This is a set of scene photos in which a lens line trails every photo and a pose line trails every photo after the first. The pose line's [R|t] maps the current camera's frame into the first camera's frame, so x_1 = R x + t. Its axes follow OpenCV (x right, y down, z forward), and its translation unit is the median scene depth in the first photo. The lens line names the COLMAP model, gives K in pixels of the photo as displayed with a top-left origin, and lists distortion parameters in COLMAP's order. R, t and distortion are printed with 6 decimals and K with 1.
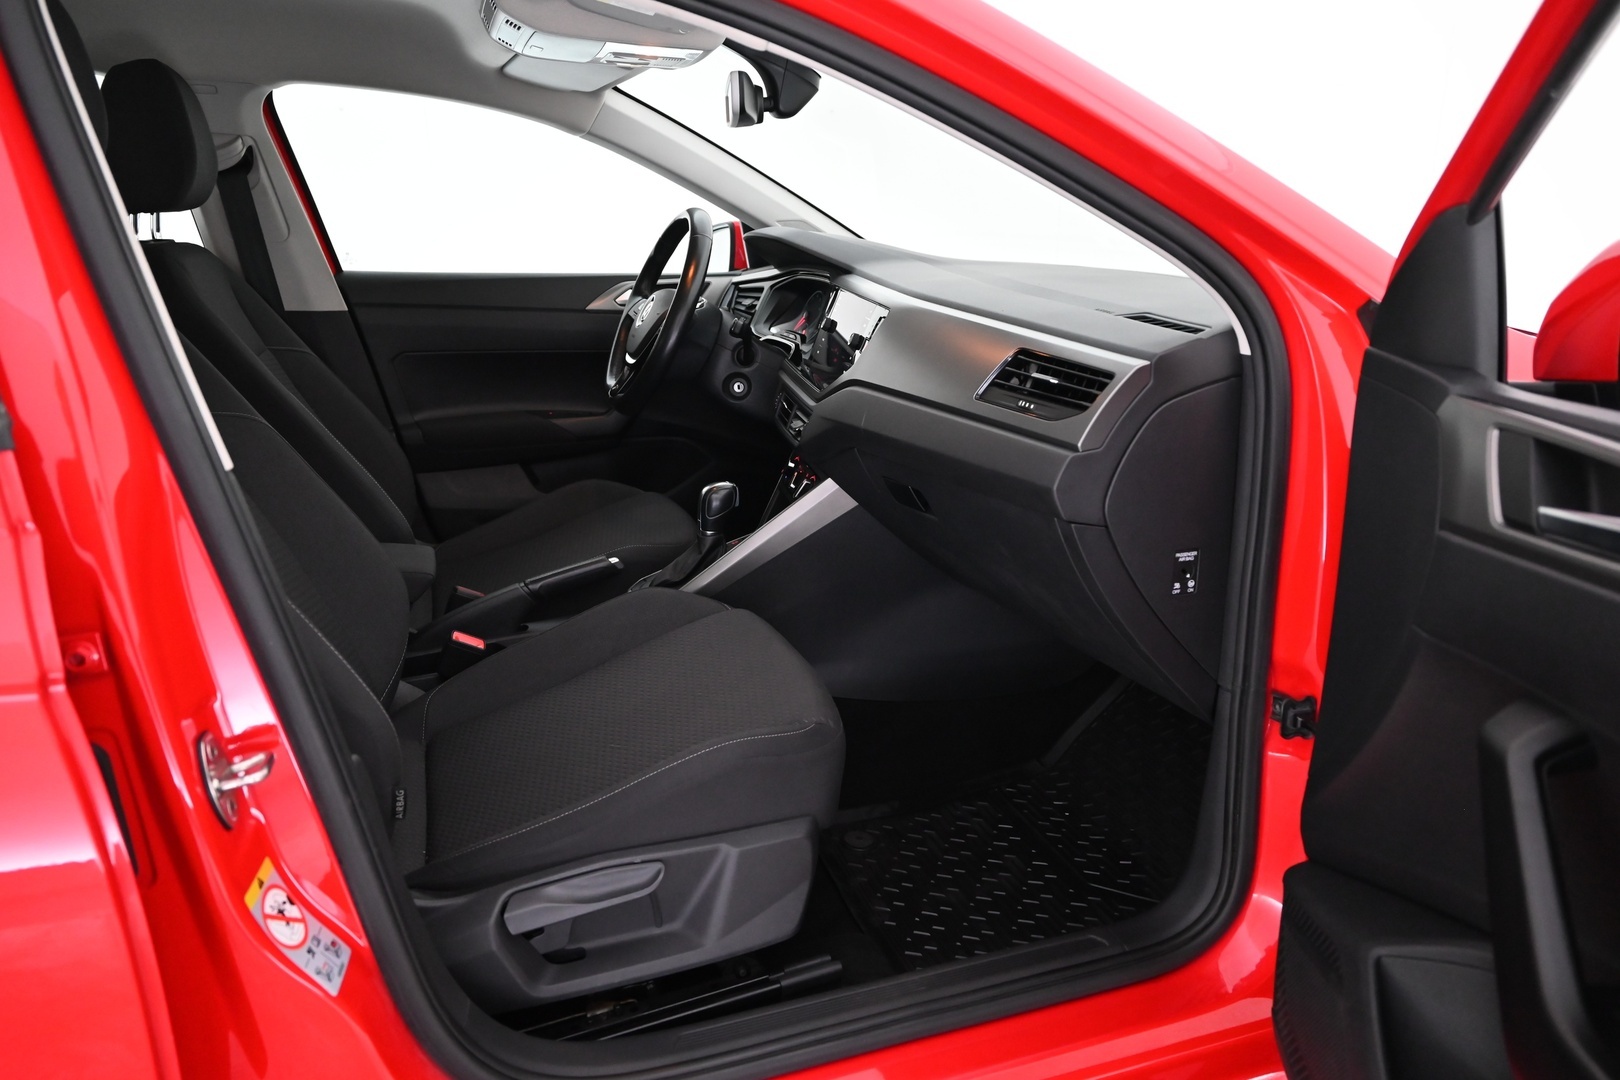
lens RADIAL K [[1093.6, 0, 810.0], [0, 1093.6, 540.0], [0, 0, 1]] dist [-0.000610, -0.001671]
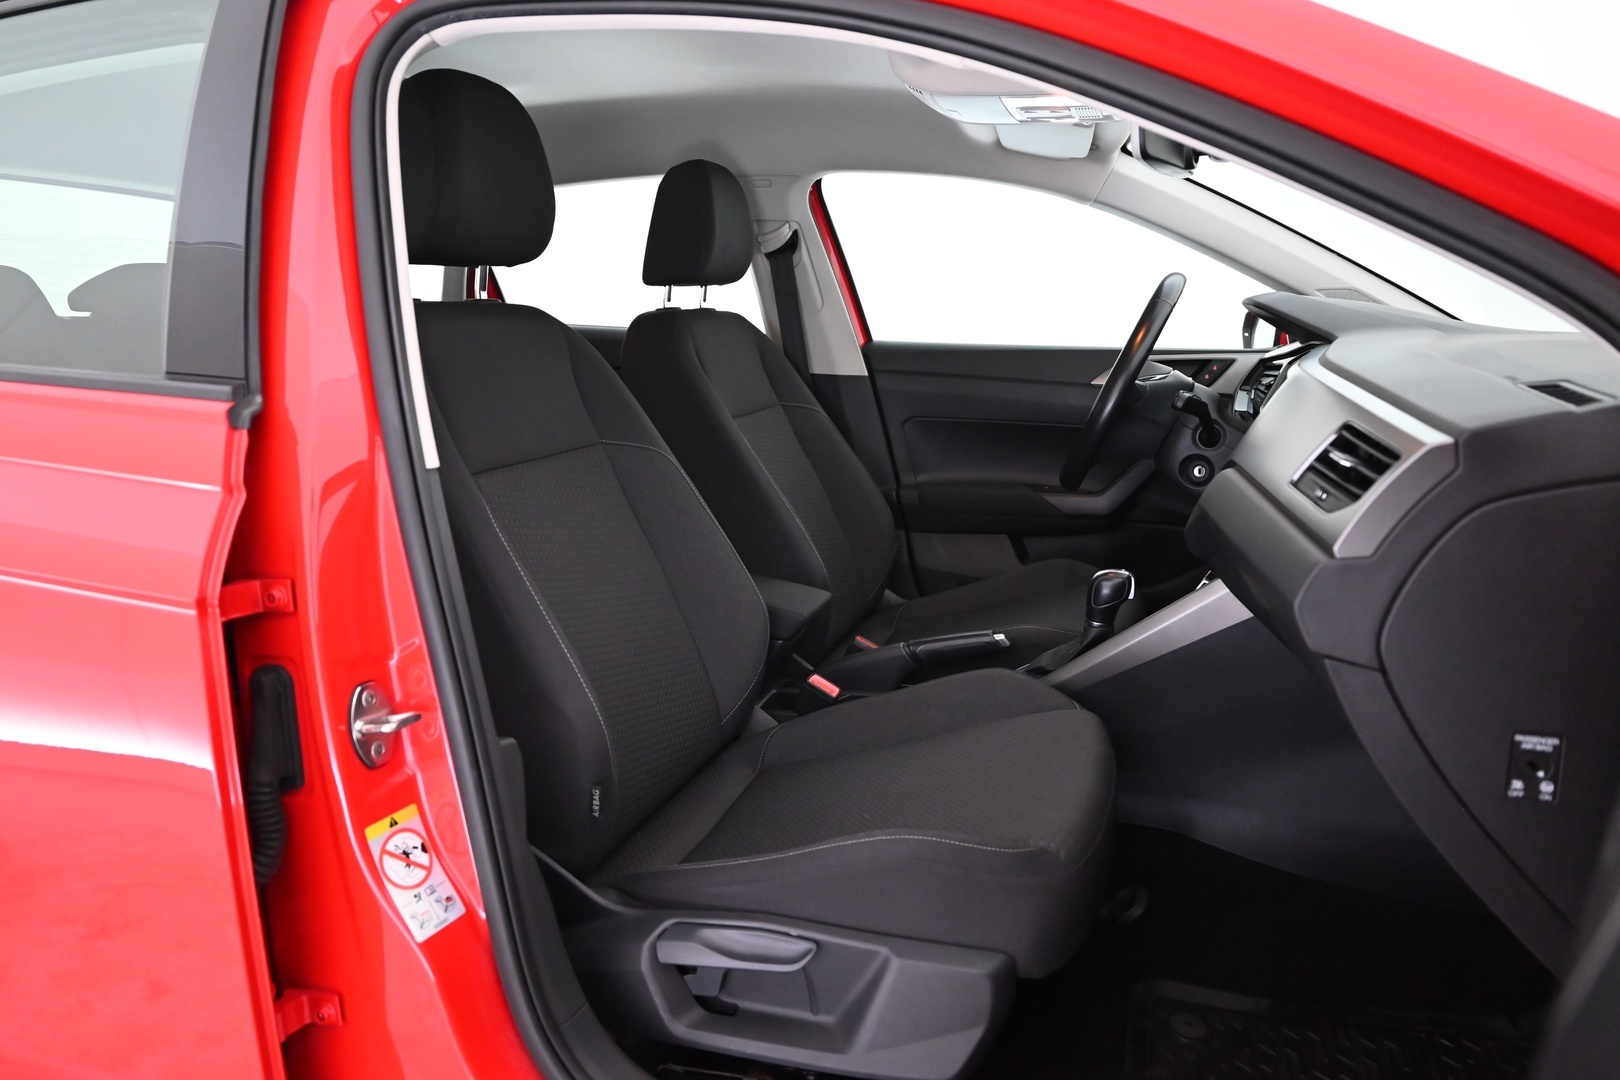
lens RADIAL K [[1093.6, 0, 810.0], [0, 1093.6, 540.0], [0, 0, 1]] dist [-0.000610, -0.001671]
pose [[0.802966, 0.116120, -0.584604, 0.243223], [-0.164245, 0.985971, -0.029749, -0.009396], [0.572948, 0.119906, 0.810773, 0.137852]]
